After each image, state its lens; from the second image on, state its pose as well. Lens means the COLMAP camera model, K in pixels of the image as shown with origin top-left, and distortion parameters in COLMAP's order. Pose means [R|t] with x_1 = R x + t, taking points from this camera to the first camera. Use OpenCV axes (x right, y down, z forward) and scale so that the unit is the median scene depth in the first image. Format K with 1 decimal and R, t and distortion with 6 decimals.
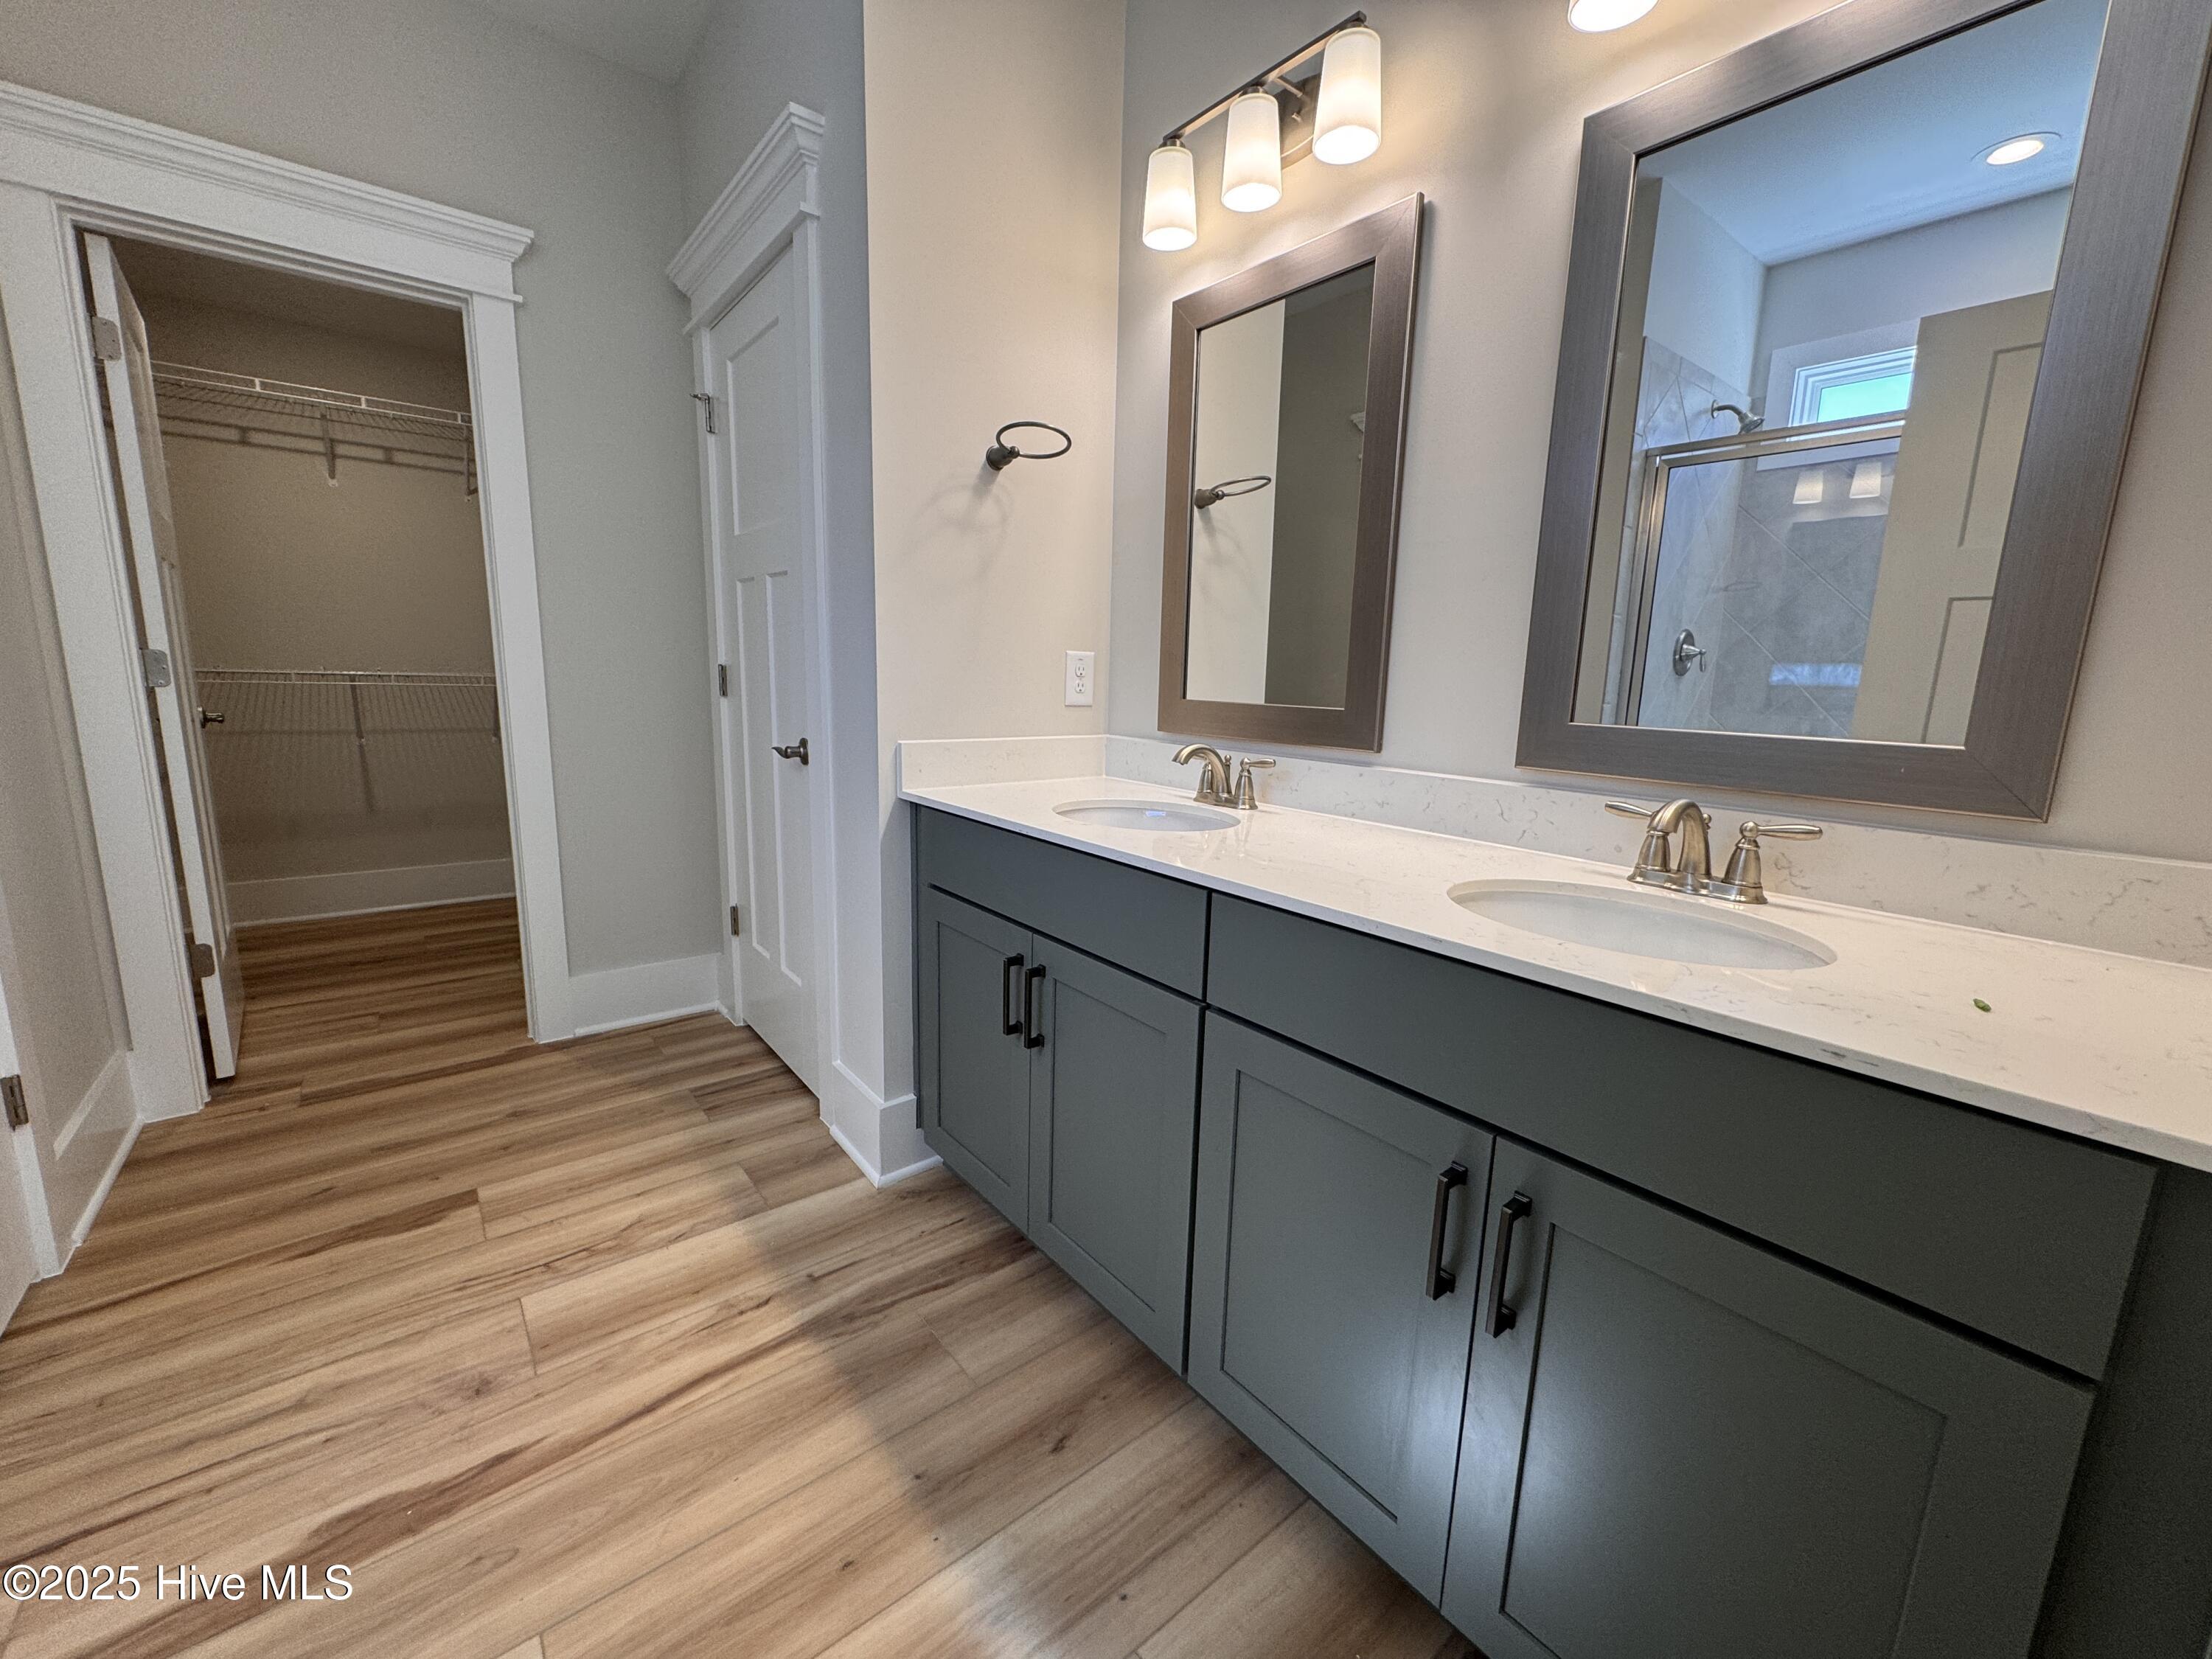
lens RADIAL K [[881.4, 0, 1103.9], [0, 881.4, 826.7], [0, 0, 1]] dist [-0.002233, 0.000107]
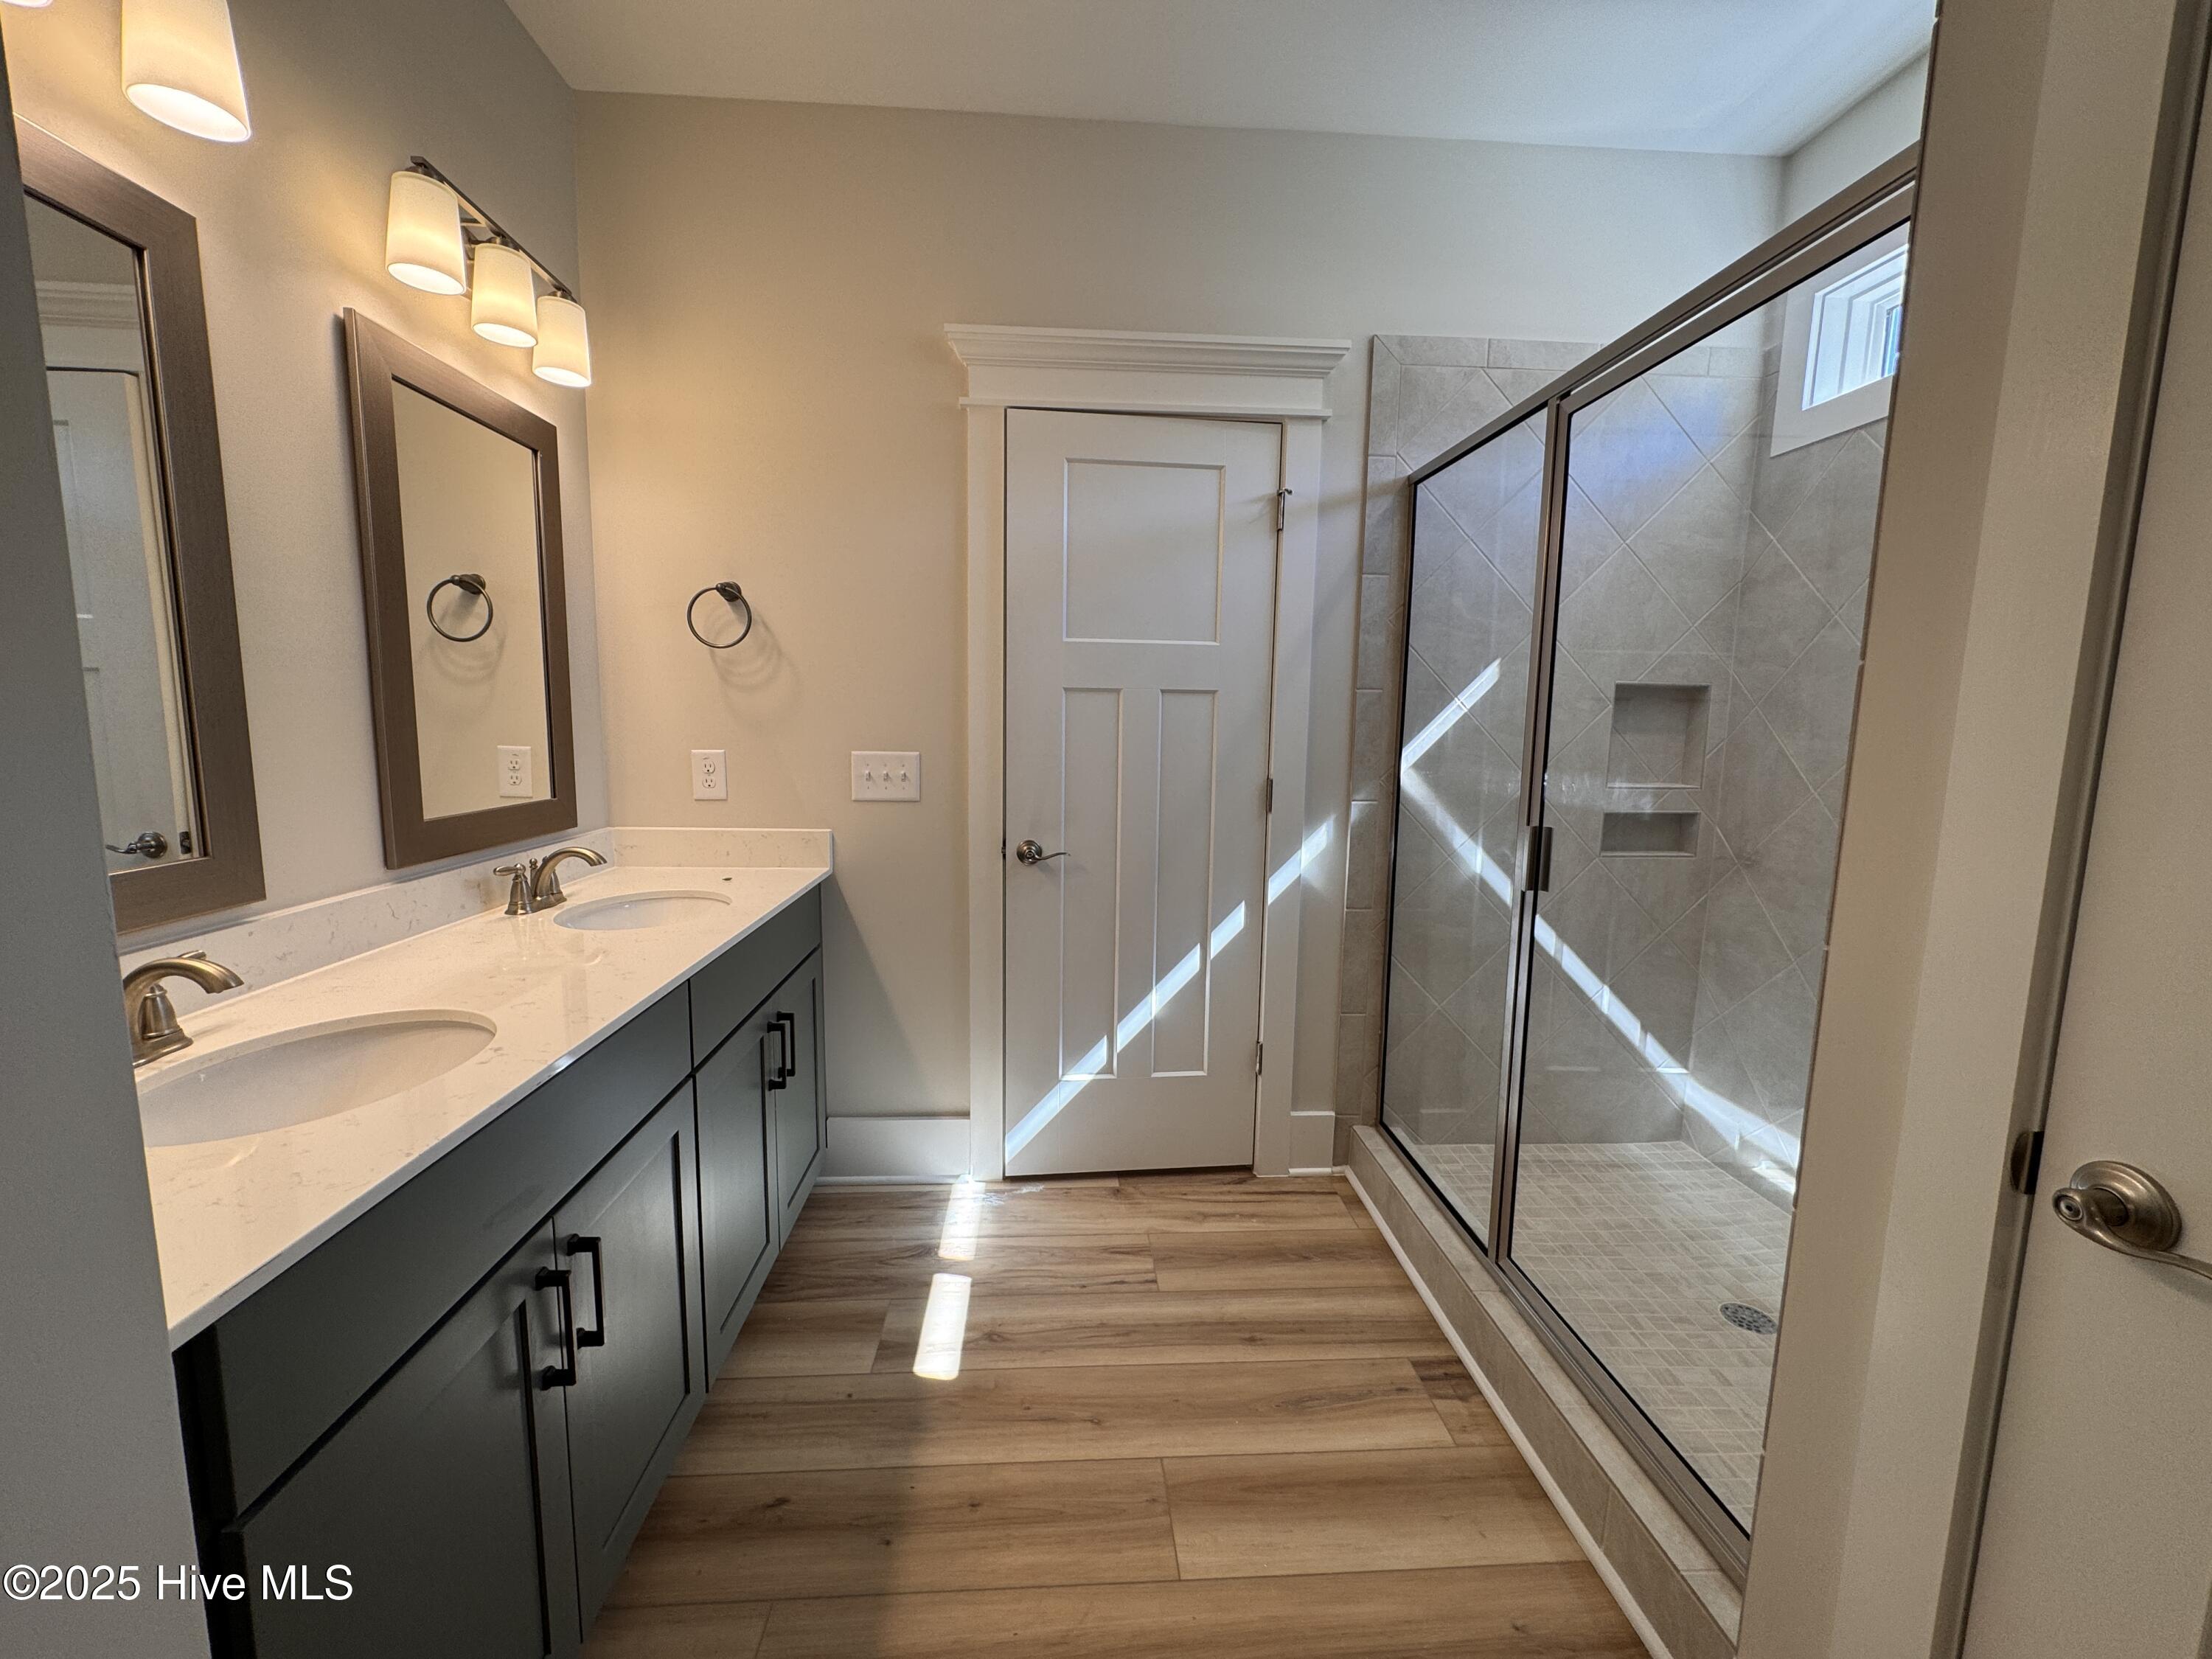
lens RADIAL K [[881.4, 0, 1103.9], [0, 881.4, 826.7], [0, 0, 1]] dist [-0.002233, 0.000107]
pose [[-0.813998, -0.118374, 0.568677, -0.899037], [0.057350, 0.957854, 0.281474, -0.390187], [-0.578029, 0.261732, -0.772903, 1.379711]]
